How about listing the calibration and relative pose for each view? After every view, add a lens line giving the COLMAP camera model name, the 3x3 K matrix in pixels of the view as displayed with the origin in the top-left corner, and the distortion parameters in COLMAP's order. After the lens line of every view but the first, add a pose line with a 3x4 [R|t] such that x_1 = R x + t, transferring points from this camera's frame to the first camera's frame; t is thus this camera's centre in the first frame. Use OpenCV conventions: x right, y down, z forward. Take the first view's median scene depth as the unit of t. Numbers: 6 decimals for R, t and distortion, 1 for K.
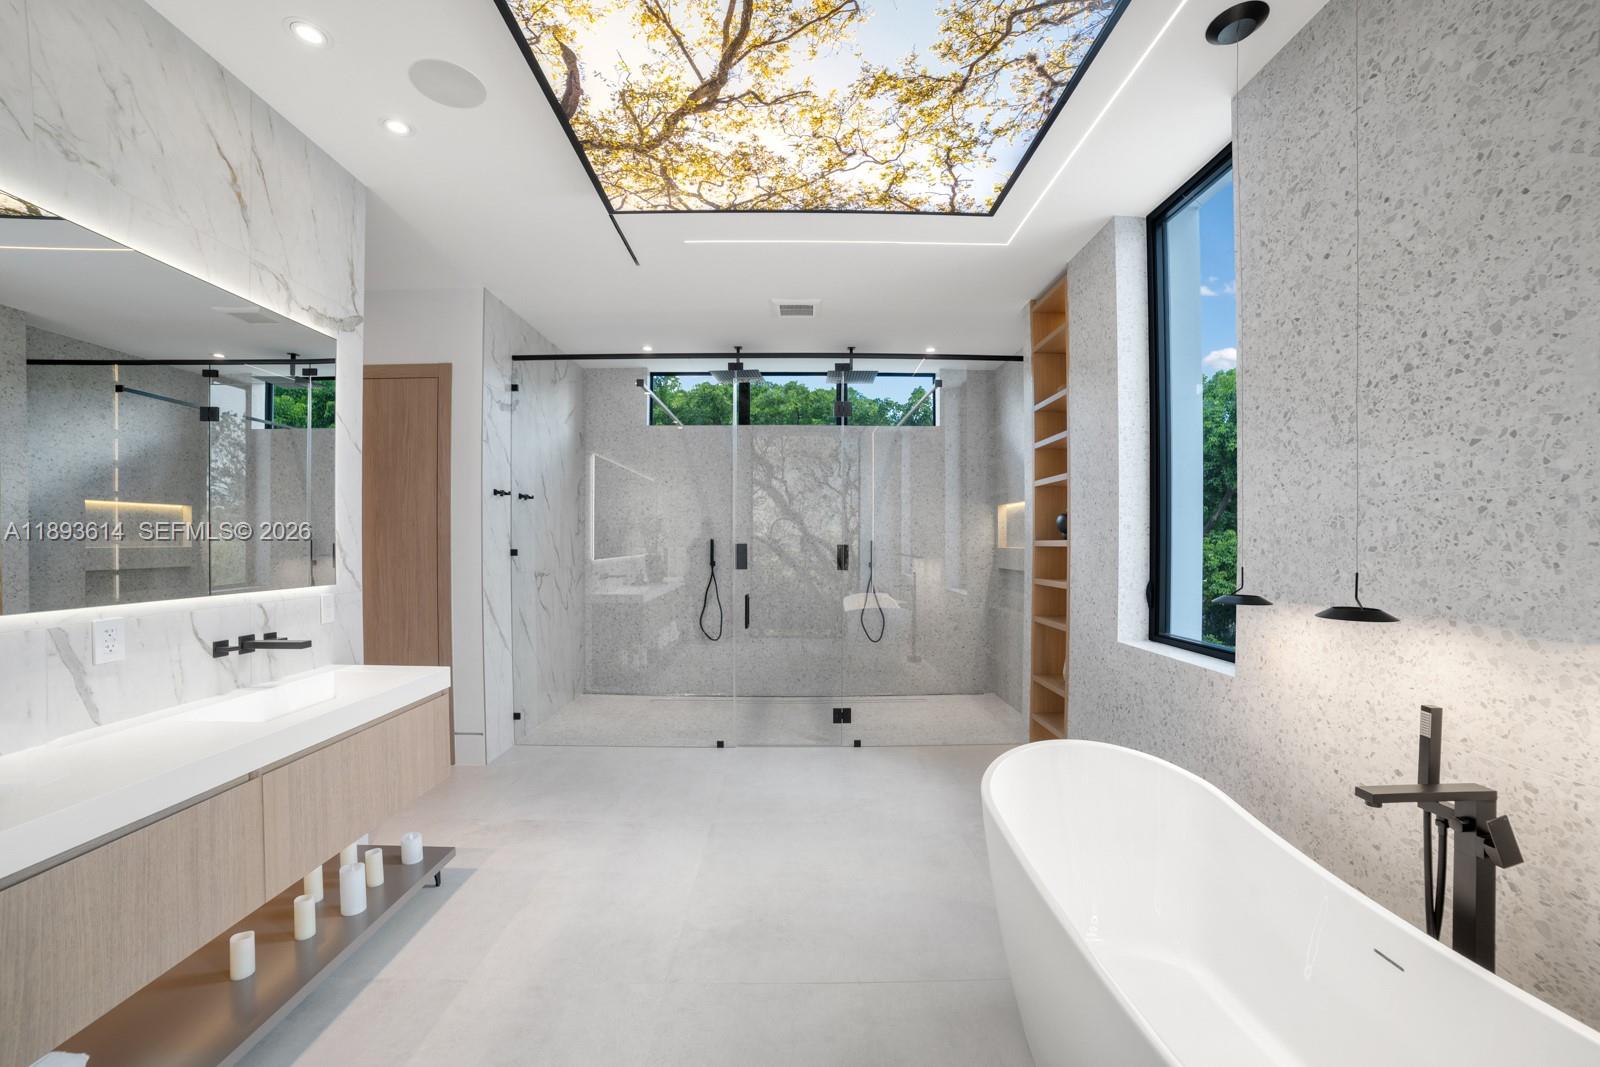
lens RADIAL K [[646.1, 0, 805.0], [0, 646.1, 551.5], [0, 0, 1]] dist [-0.098770, 0.033315]
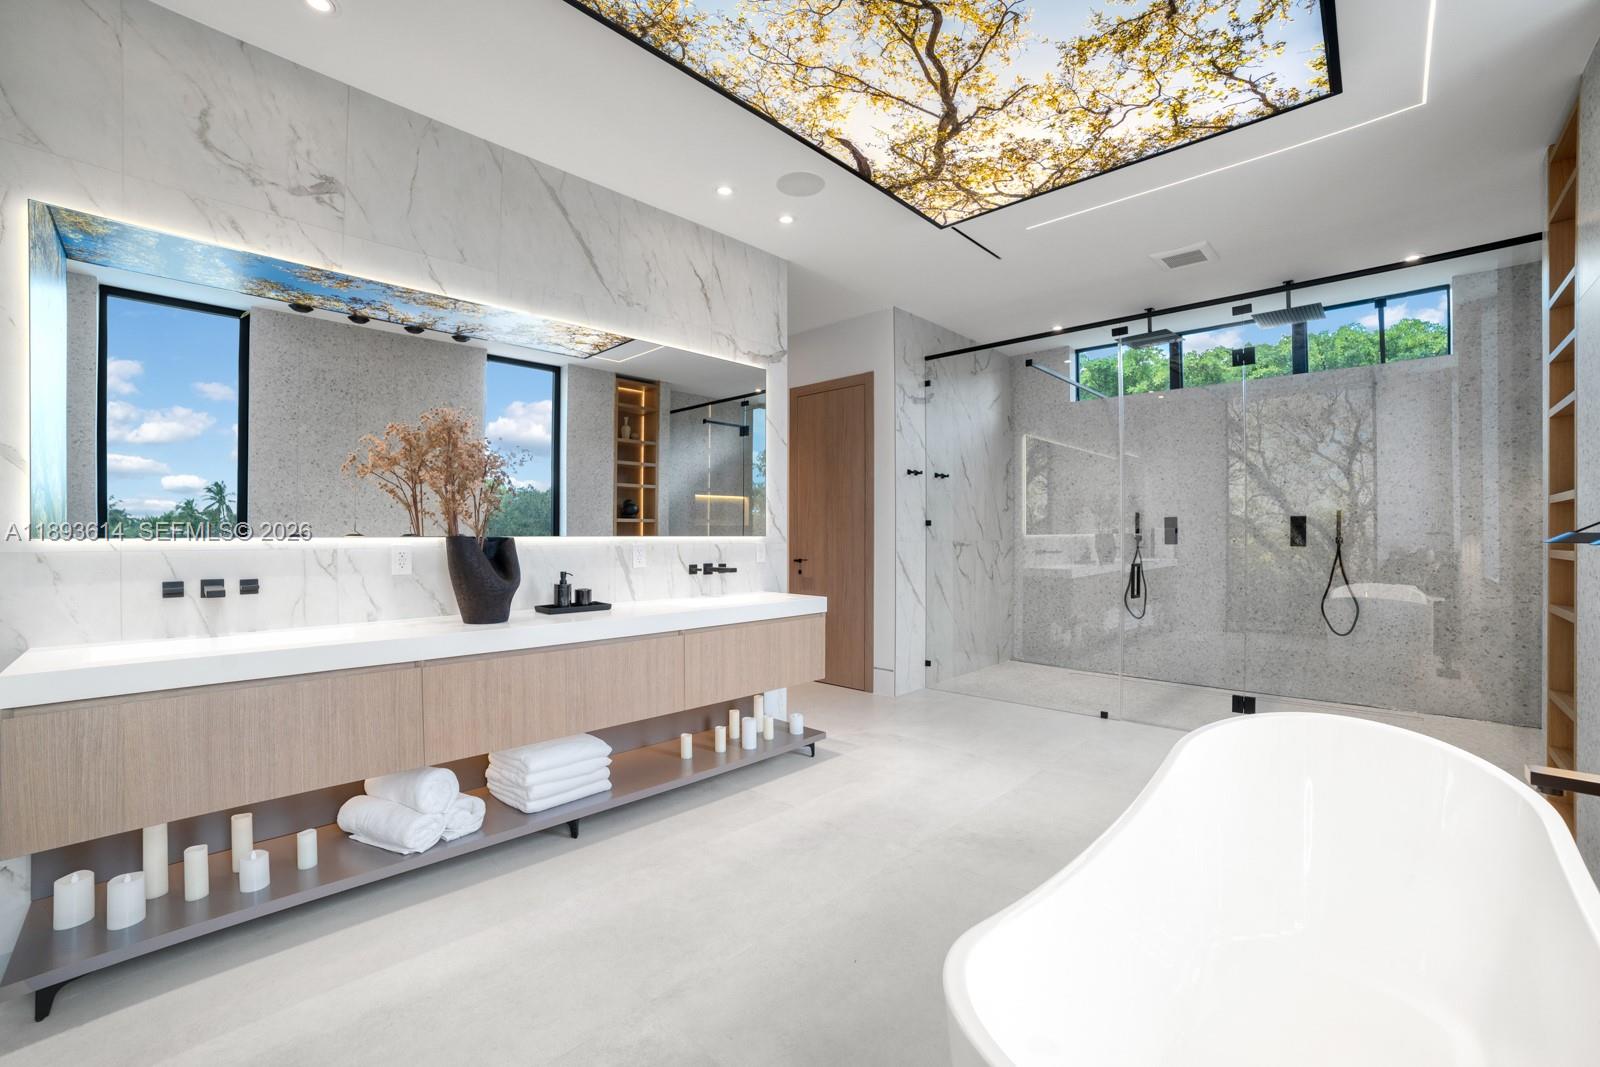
lens RADIAL K [[643.7, 0, 787.1], [0, 643.7, 526.4], [0, 0, 1]] dist [-0.108962, 0.034266]
pose [[0.709875, -0.005613, -0.704306, 0.384652], [-0.009021, 0.999814, -0.017061, 0.061452], [0.704270, 0.018465, 0.709692, -0.055579]]
